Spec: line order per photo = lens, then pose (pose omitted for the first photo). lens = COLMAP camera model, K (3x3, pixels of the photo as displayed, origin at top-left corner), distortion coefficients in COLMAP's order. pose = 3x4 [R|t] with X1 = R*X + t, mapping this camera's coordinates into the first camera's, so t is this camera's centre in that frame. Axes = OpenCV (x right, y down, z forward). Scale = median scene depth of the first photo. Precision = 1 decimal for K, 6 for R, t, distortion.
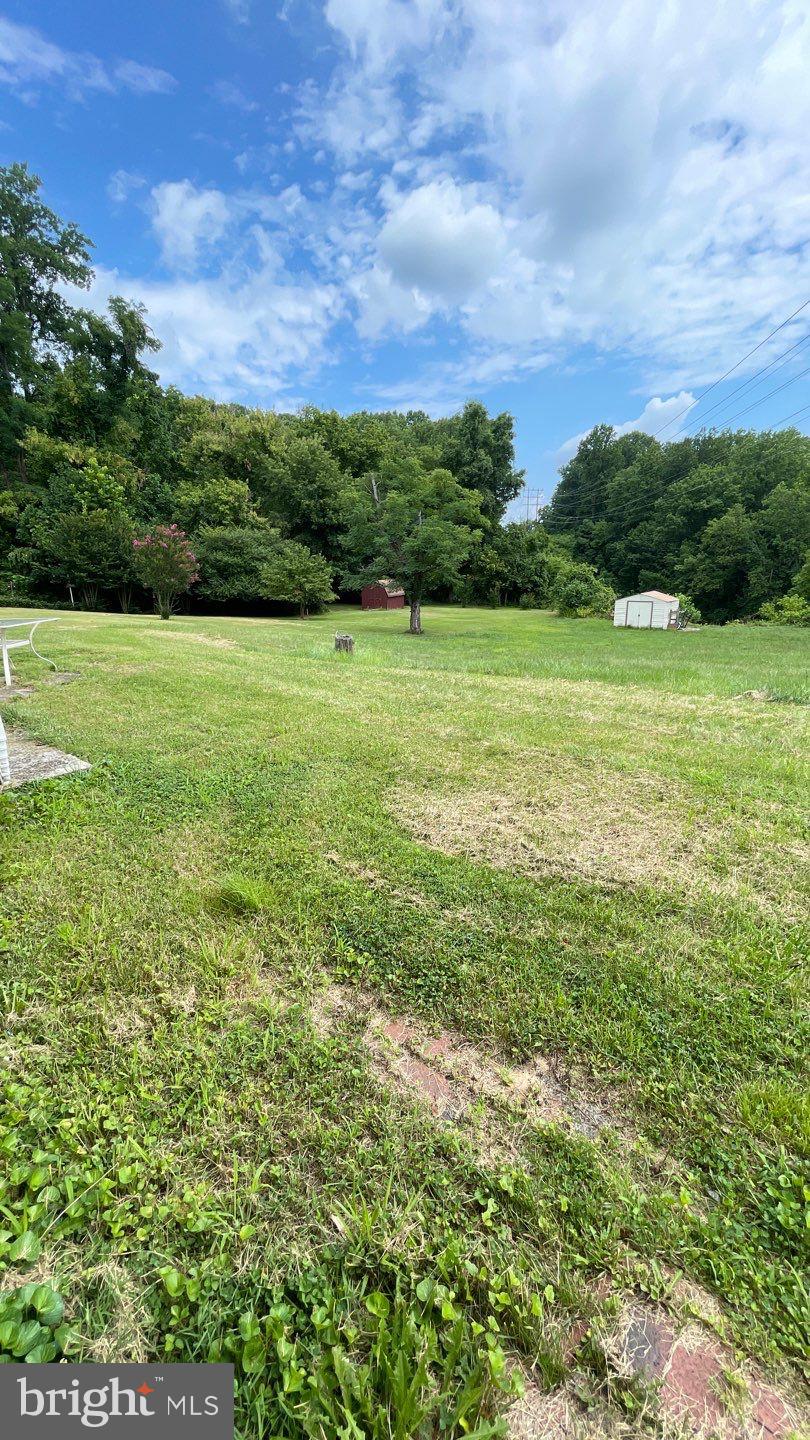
lens RADIAL K [[580.3, 0, 399.8], [0, 580.3, 714.9], [0, 0, 1]] dist [-0.004229, -0.000007]
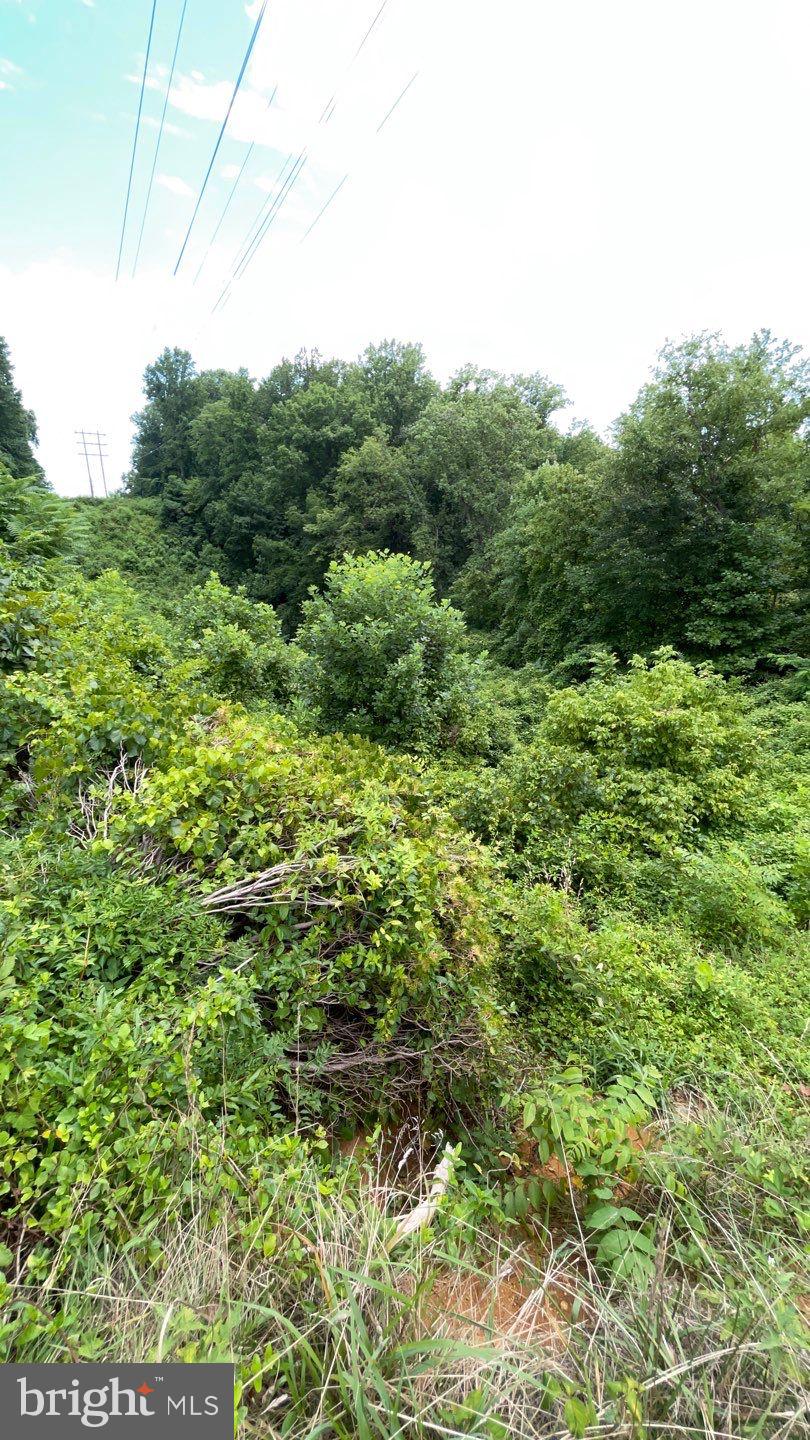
lens RADIAL K [[580.3, 0, 403.9], [0, 580.3, 722.3], [0, 0, 1]] dist [-0.004229, -0.000007]
pose [[0.815335, -0.170304, 0.553376, 0.136511], [0.152423, 0.985183, 0.078619, -0.061326], [-0.558566, 0.020246, 0.829213, 0.321991]]
